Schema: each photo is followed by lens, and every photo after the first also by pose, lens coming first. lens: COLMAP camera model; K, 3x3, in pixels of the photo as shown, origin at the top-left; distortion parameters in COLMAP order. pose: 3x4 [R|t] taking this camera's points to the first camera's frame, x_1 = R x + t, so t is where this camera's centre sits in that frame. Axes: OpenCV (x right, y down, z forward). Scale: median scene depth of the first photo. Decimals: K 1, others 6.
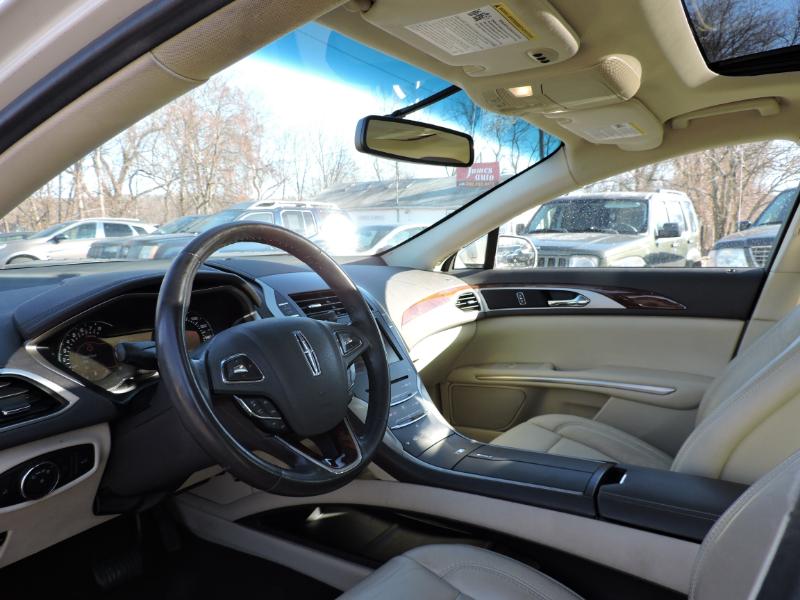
lens RADIAL K [[565.3, 0, 403.8], [0, 565.3, 300.3], [0, 0, 1]] dist [-0.012819, -0.006807]
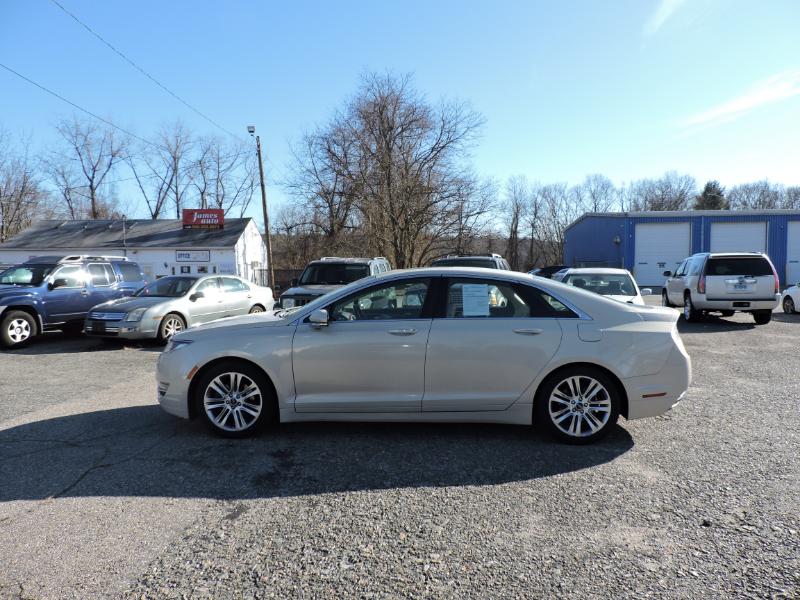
lens RADIAL K [[565.3, 0, 403.8], [0, 565.3, 300.3], [0, 0, 1]] dist [-0.012819, -0.006807]
pose [[0.867876, -0.027601, 0.496014, -0.076180], [0.056751, 0.997427, -0.043796, 0.003357], [-0.493529, 0.066159, 0.867209, -0.123543]]
